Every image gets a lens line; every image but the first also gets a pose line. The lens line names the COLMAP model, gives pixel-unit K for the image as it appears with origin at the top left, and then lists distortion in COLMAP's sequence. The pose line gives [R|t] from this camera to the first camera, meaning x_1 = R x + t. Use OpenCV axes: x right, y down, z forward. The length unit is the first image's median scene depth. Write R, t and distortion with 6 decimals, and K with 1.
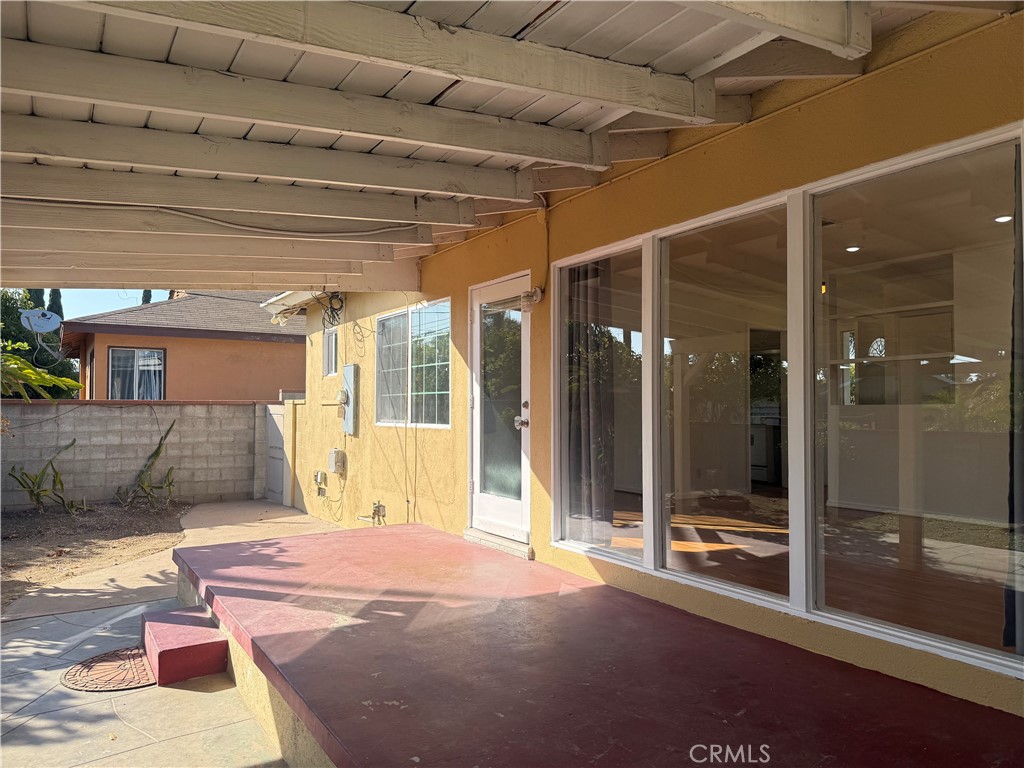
lens RADIAL K [[708.8, 0, 527.6], [0, 708.8, 385.7], [0, 0, 1]] dist [0.059763, -0.098093]
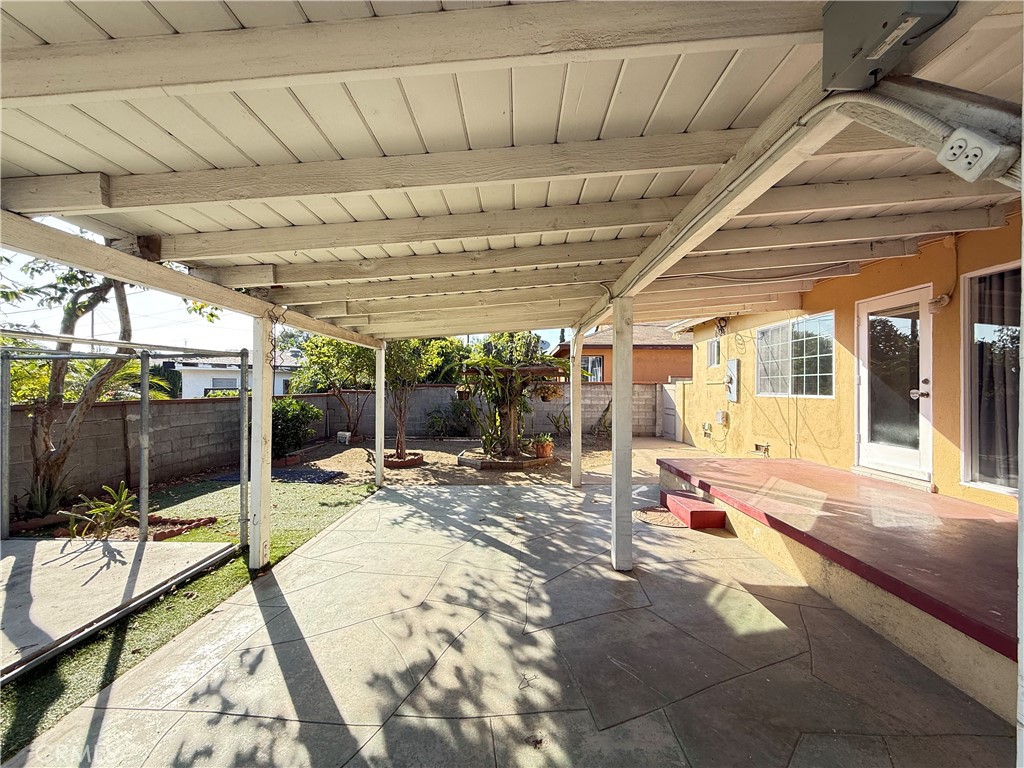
lens RADIAL K [[407.2, 0, 510.2], [0, 407.2, 385.4], [0, 0, 1]] dist [0.000472, -0.000176]
pose [[0.822999, 0.000390, -0.568042, -0.135678], [0.013445, 0.999706, 0.020165, 0.004855], [0.567883, -0.024234, 0.822752, -0.070975]]
